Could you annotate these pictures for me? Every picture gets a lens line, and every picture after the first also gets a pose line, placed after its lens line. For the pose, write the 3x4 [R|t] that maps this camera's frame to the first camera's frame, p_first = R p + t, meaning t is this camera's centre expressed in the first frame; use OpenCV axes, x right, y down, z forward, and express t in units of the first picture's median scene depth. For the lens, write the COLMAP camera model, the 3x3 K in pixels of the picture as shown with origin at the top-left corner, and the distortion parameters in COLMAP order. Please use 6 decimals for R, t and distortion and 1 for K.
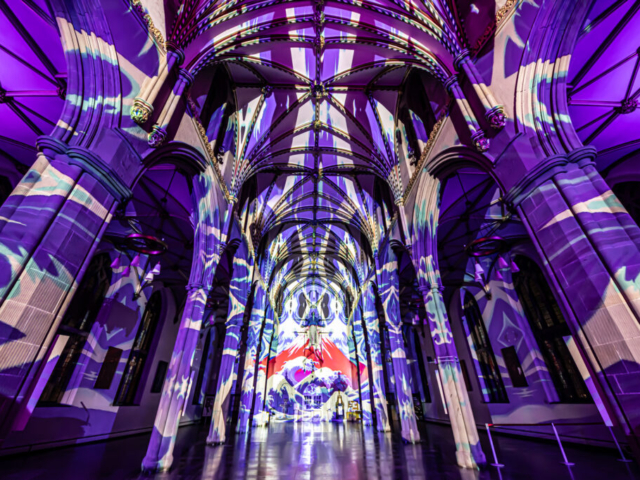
lens RADIAL K [[262.7, 0, 298.9], [0, 262.7, 245.7], [0, 0, 1]] dist [0.010721, -0.004403]
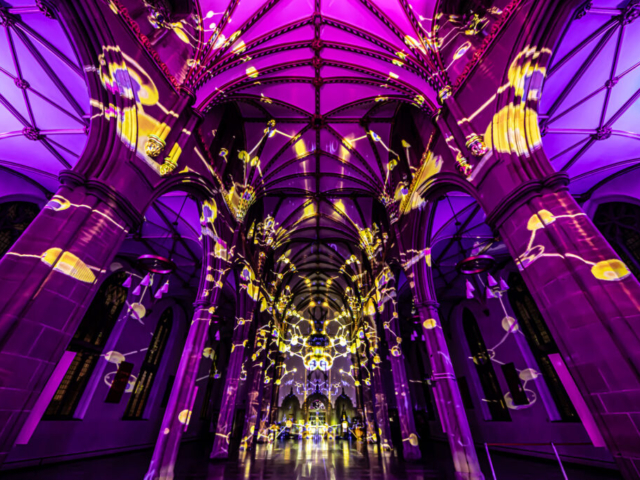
lens RADIAL K [[253.5, 0, 320.7], [0, 253.5, 241.2], [0, 0, 1]] dist [0.011857, -0.005131]
pose [[0.999681, -0.007098, -0.024250, 0.113717], [0.005411, 0.997608, -0.068906, -0.023954], [0.024681, 0.068753, 0.997328, -0.030208]]
